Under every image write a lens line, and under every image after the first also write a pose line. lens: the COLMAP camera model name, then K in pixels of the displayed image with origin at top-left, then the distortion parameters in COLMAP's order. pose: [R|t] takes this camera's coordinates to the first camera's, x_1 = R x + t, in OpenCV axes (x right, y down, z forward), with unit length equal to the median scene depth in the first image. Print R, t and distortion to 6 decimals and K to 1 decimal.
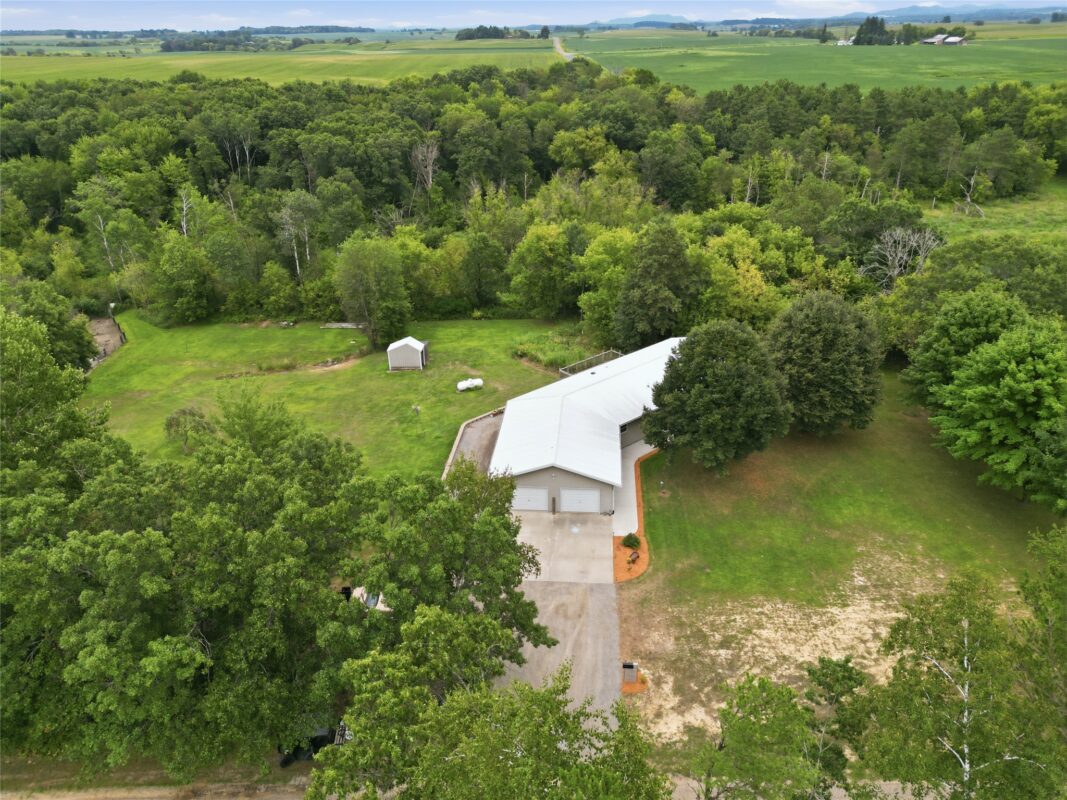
lens RADIAL K [[770.4, 0, 519.5], [0, 770.4, 395.0], [0, 0, 1]] dist [0.097243, -0.114516]
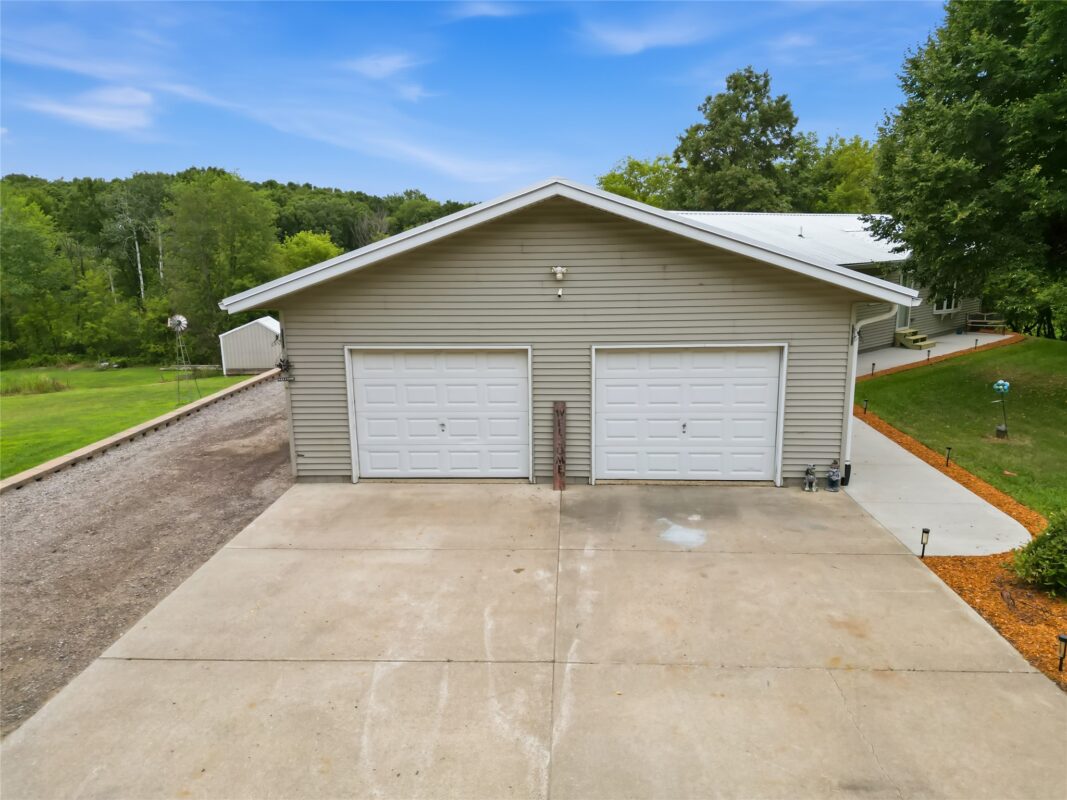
lens RADIAL K [[770.4, 0, 519.5], [0, 770.4, 395.0], [0, 0, 1]] dist [0.097243, -0.114516]
pose [[0.999620, 0.002097, 0.027474, 0.027718], [0.004747, 0.969090, -0.246662, 0.182010], [-0.027142, 0.246699, 0.968712, 0.793002]]
